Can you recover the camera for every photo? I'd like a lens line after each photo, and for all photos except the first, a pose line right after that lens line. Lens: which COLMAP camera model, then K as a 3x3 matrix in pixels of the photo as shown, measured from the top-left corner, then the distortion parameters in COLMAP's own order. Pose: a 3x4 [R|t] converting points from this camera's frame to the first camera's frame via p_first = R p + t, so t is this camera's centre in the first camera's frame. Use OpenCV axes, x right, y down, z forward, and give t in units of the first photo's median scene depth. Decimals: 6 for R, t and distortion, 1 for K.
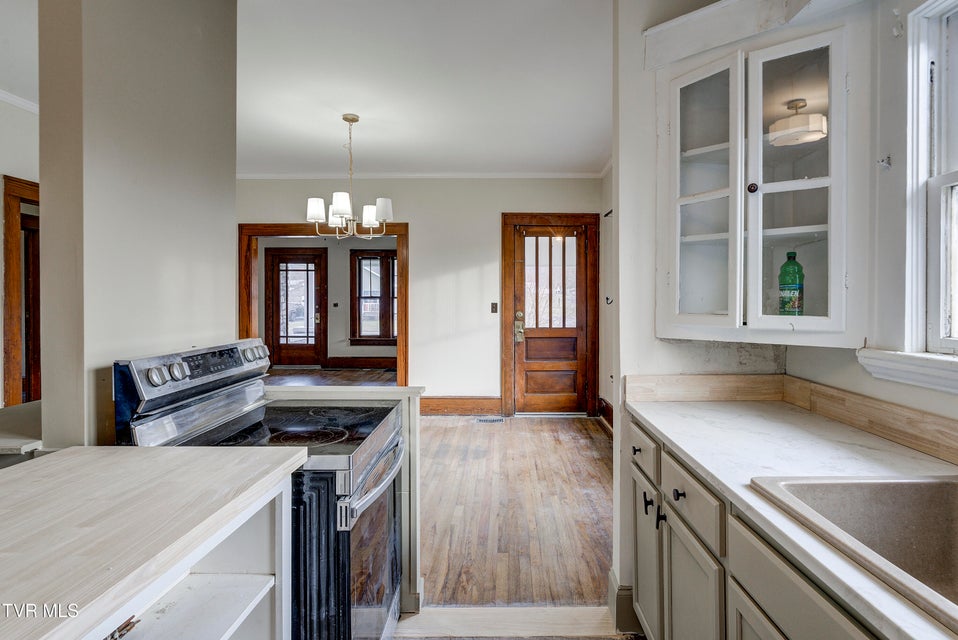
lens RADIAL K [[513.3, 0, 519.7], [0, 513.3, 304.9], [0, 0, 1]] dist [0.000415, -0.001207]
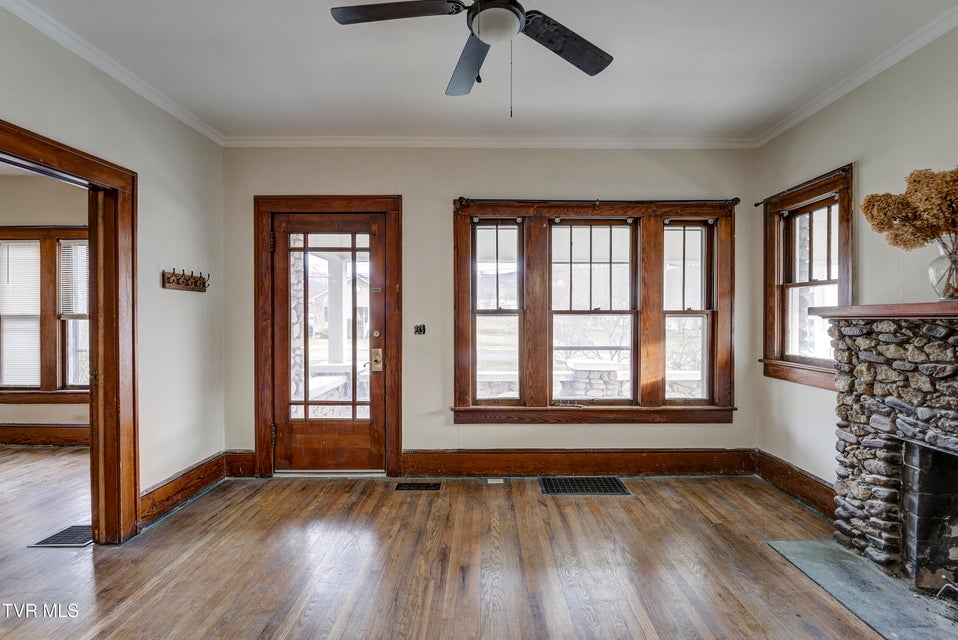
lens RADIAL K [[454.5, 0, 502.2], [0, 454.5, 316.7], [0, 0, 1]] dist [-0.016438, 0.000233]
pose [[0.999838, -0.001773, 0.017915, -0.799560], [0.001903, 0.999972, -0.007256, -0.020212], [-0.017902, 0.007289, 0.999813, 1.667205]]
